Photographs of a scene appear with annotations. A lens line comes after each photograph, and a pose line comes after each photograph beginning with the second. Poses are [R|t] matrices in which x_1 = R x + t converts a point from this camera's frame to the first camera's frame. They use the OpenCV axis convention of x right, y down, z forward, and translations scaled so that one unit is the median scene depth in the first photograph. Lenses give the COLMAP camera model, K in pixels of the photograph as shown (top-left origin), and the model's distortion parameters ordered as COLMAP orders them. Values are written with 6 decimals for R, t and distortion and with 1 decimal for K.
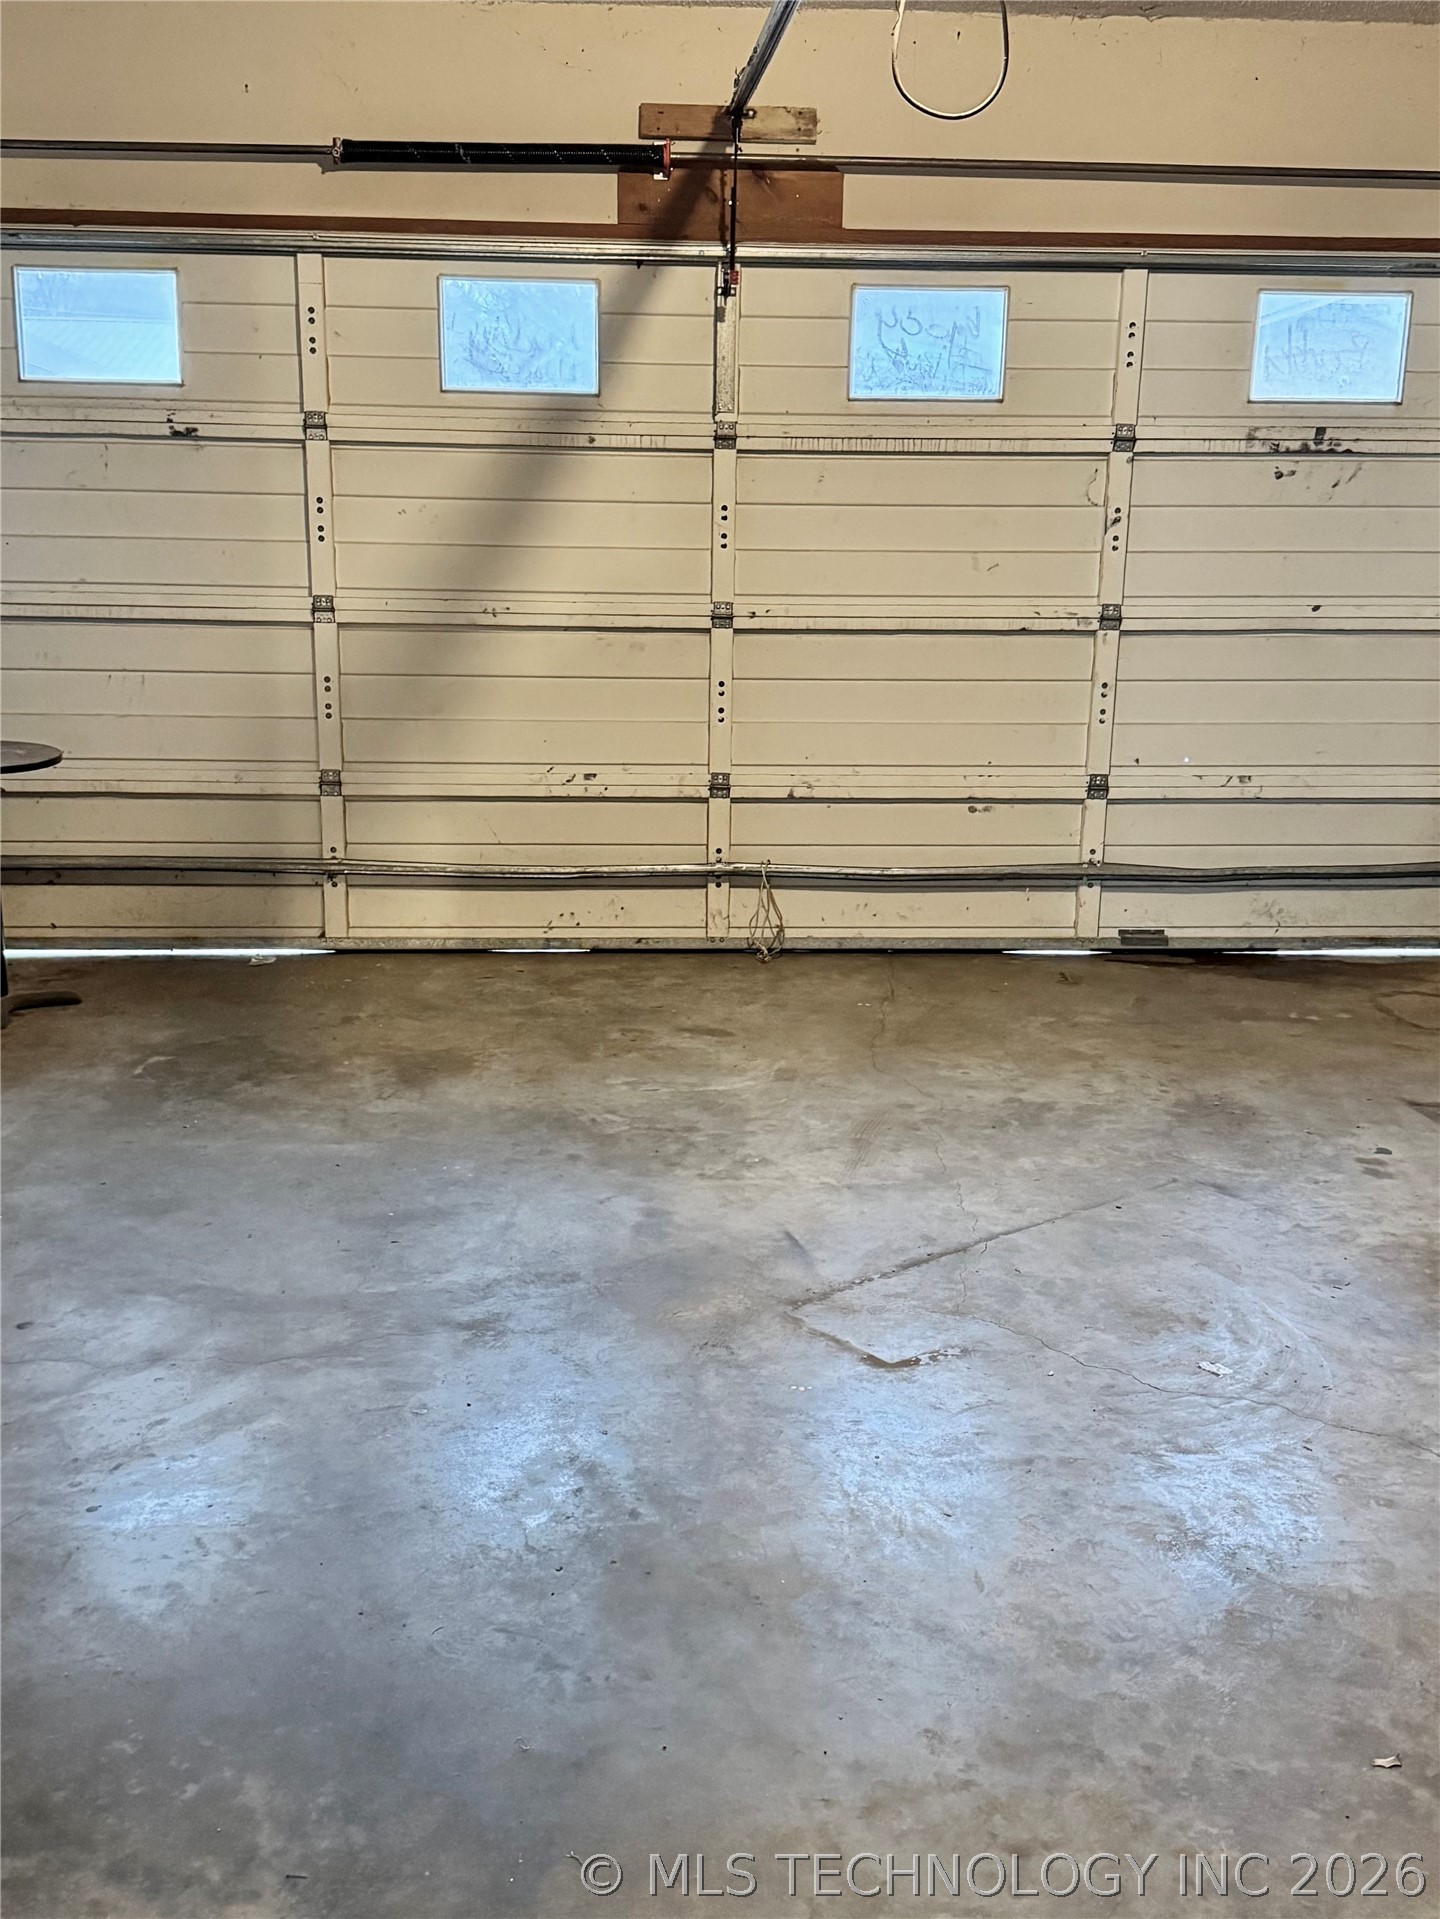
lens RADIAL K [[1977.4, 0, 720.0], [0, 1977.4, 959.5], [0, 0, 1]] dist [0.132906, -0.007875]
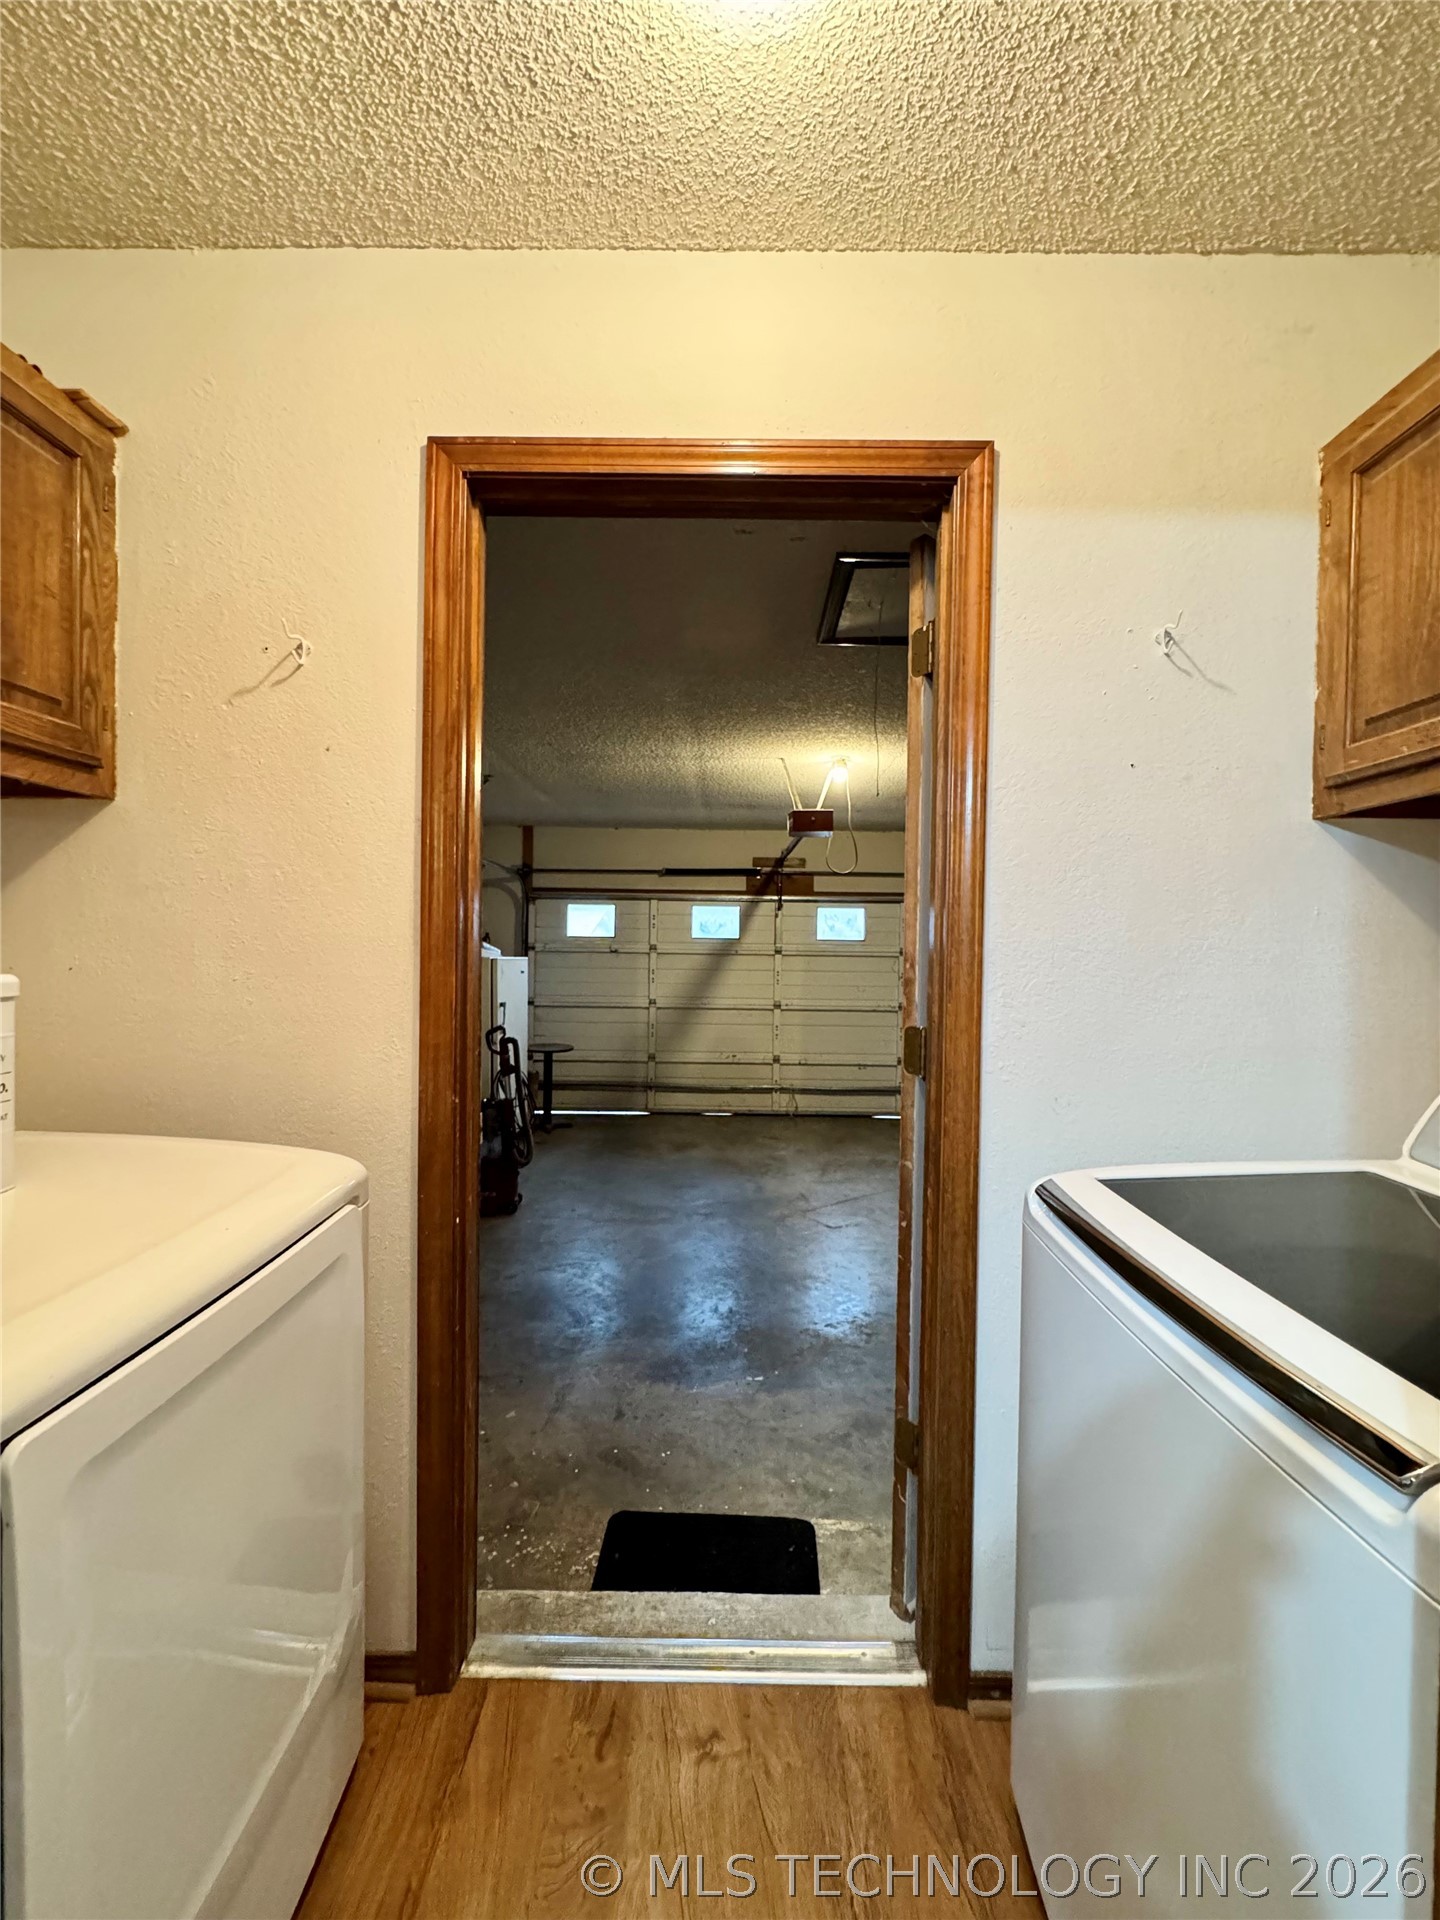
lens RADIAL K [[773.9, 0, 720.0], [0, 773.9, 960.0], [0, 0, 1]] dist [0.000121, 0.000002]
pose [[0.998060, 0.002028, -0.062228, -0.016061], [-0.016599, 0.971960, -0.234560, 0.054971], [0.060008, 0.235138, 0.970108, -0.251884]]
